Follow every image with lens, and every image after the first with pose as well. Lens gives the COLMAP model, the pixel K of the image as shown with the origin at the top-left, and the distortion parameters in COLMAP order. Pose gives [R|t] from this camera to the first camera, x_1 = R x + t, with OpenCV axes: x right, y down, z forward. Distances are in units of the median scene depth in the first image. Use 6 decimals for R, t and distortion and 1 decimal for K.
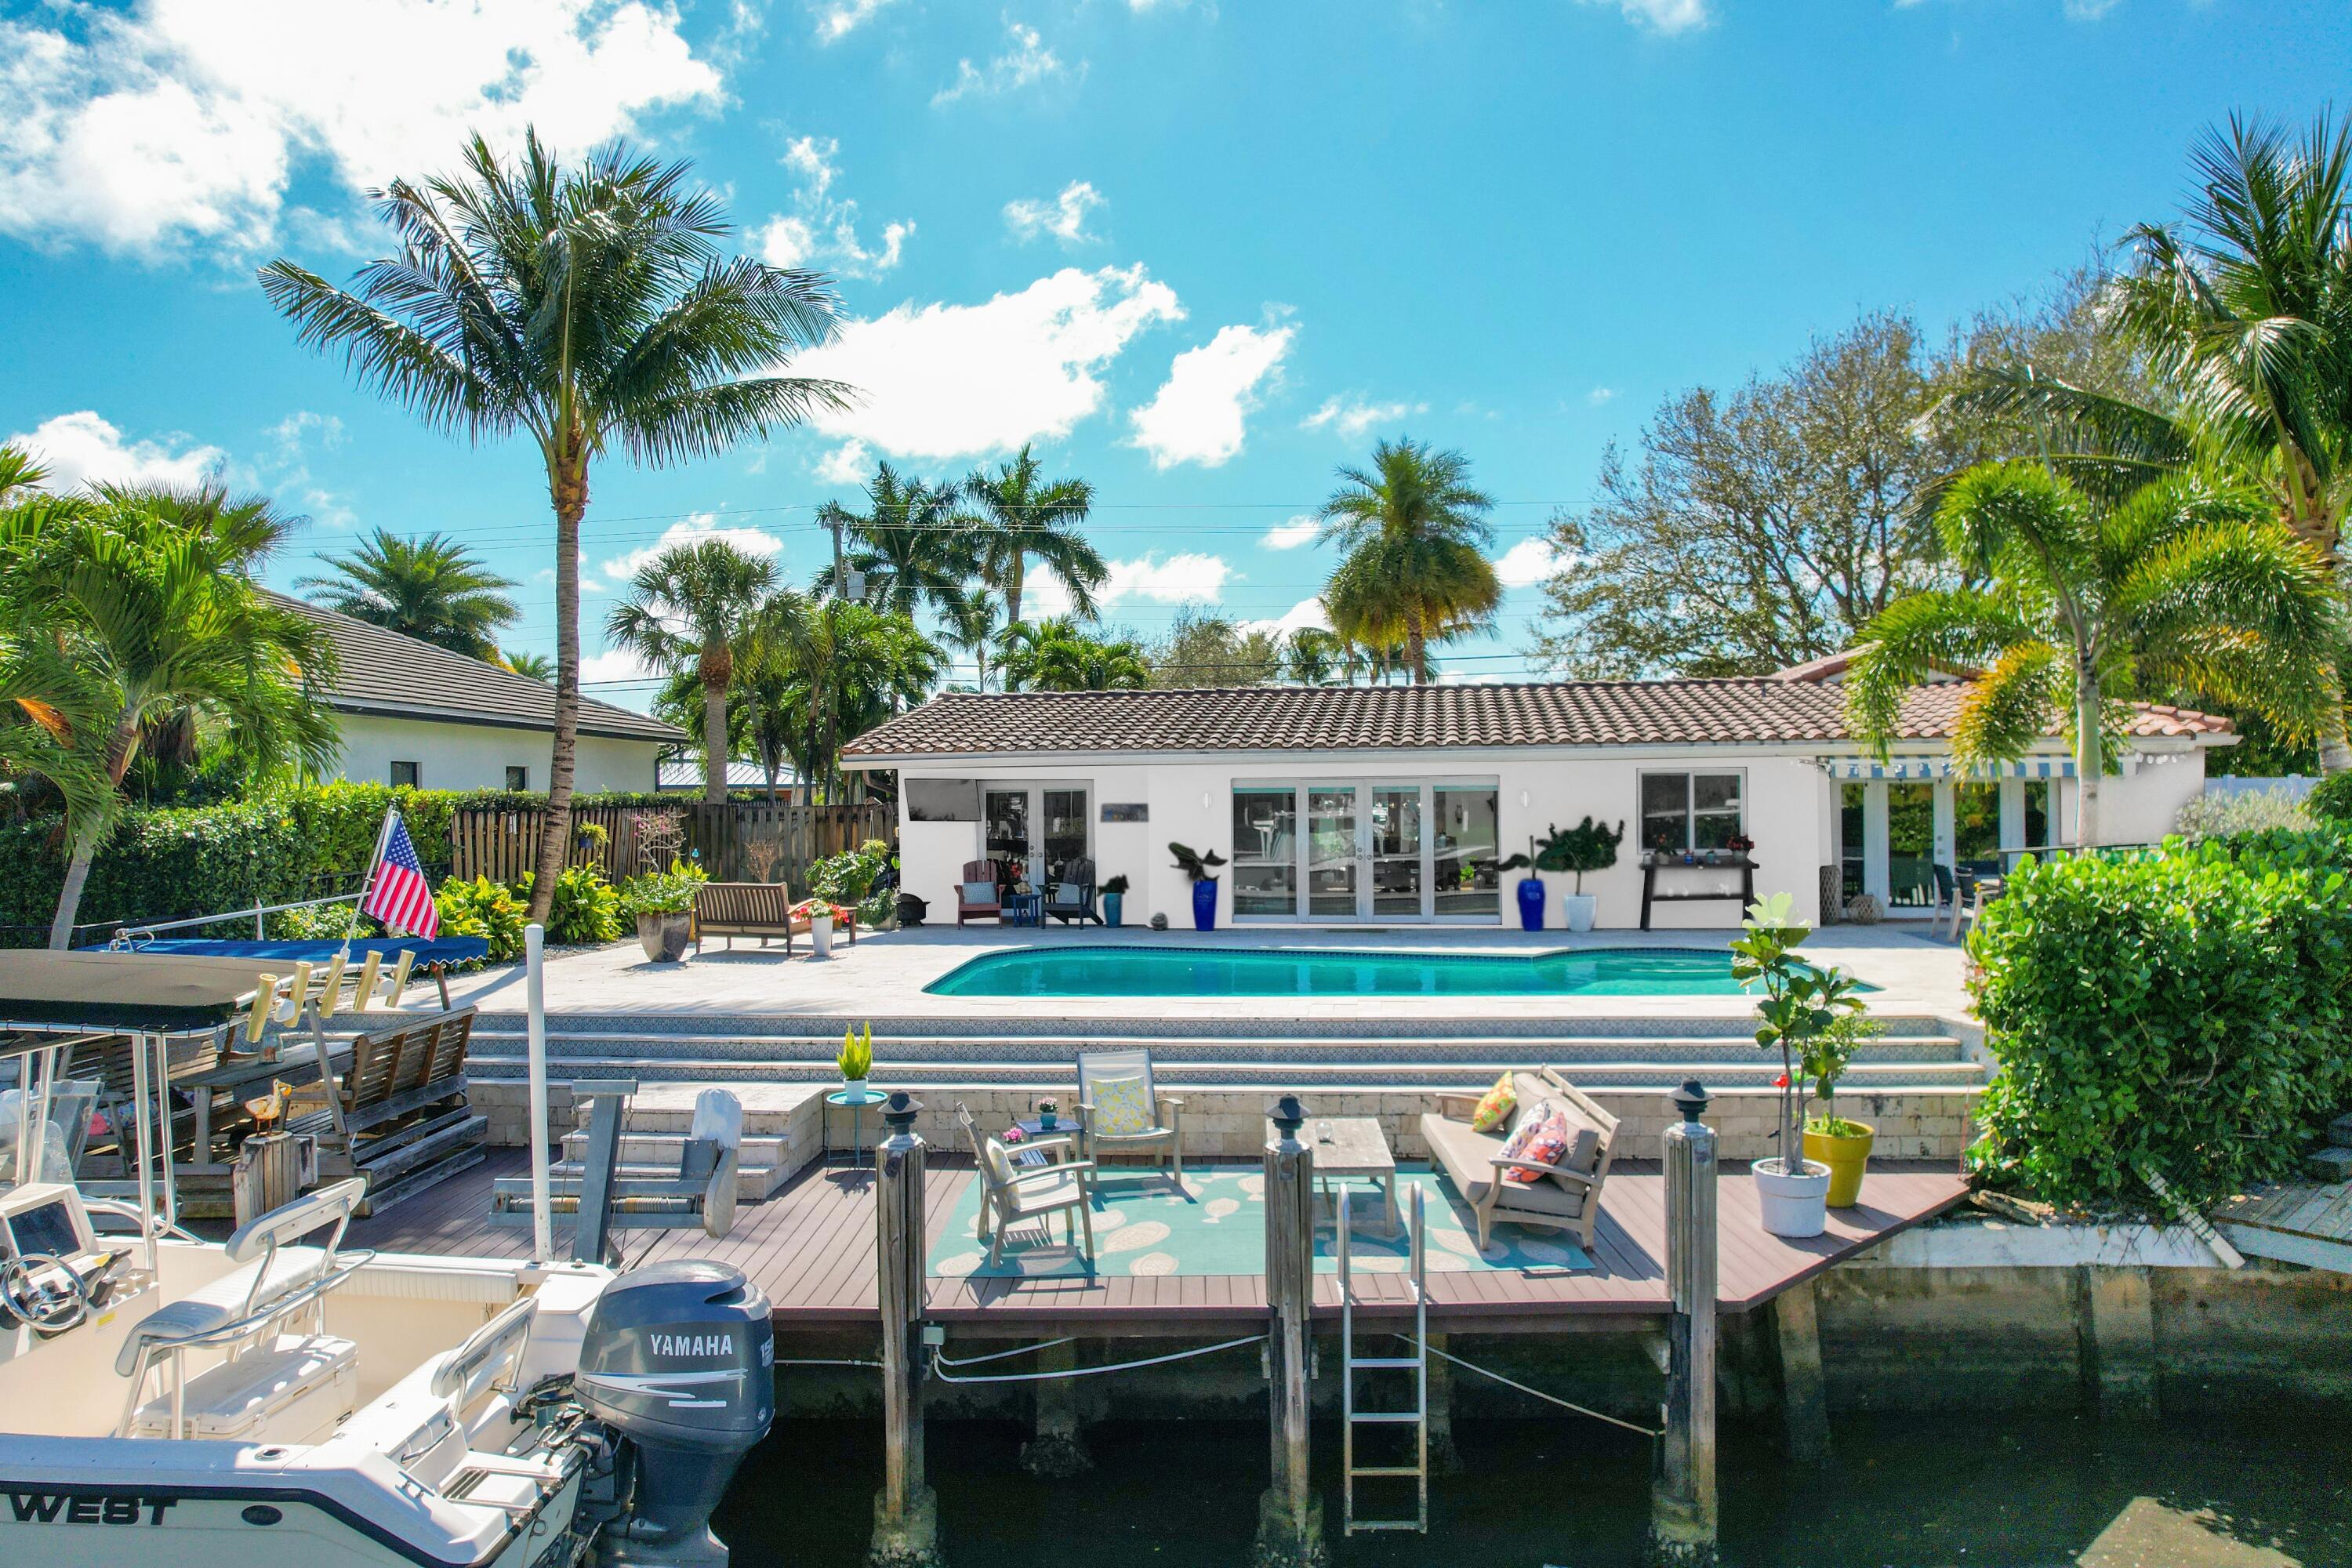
lens RADIAL K [[1513.0, 0, 1176.0], [0, 1513.0, 784.0], [0, 0, 1]] dist [-0.006924, -0.001589]
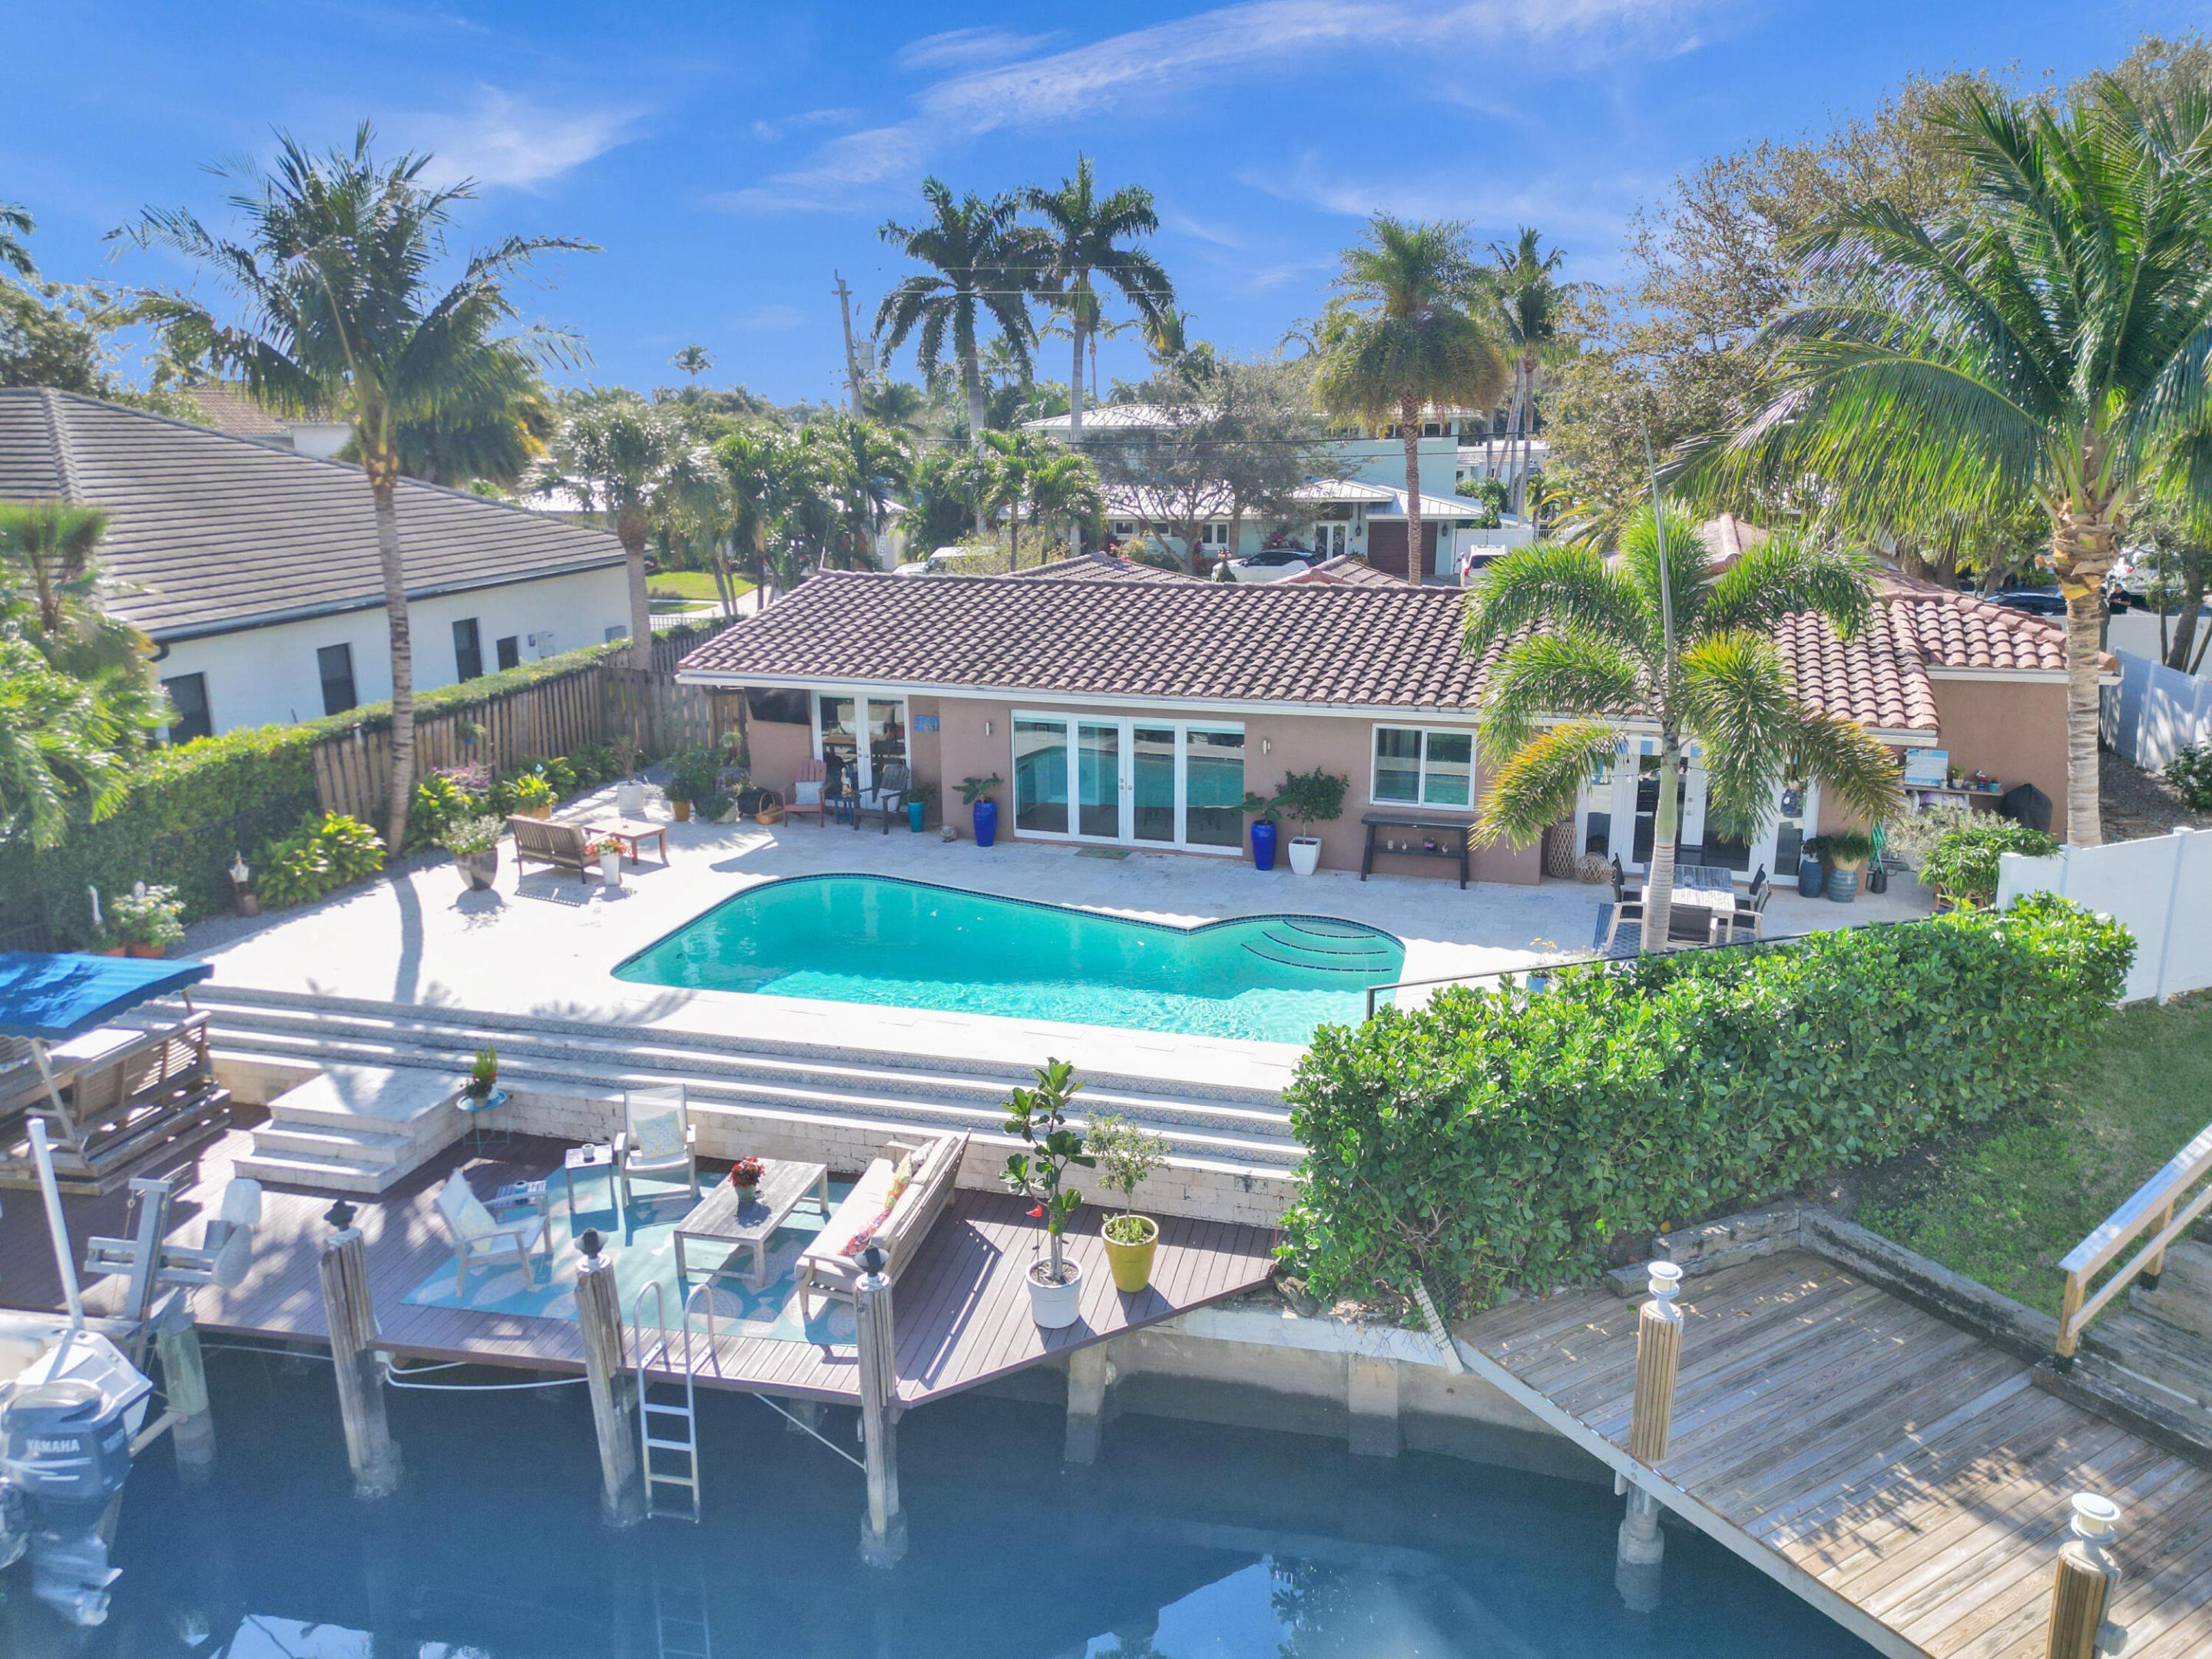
lens RADIAL K [[1588.0, 0, 1106.0], [0, 1588.0, 829.5], [0, 0, 1]] dist [0.099234, -0.097794]
pose [[0.978305, 0.053078, -0.200256, 0.593526], [0.002602, 0.963399, 0.268060, -0.396396], [0.207154, -0.262765, 0.942360, -0.138288]]
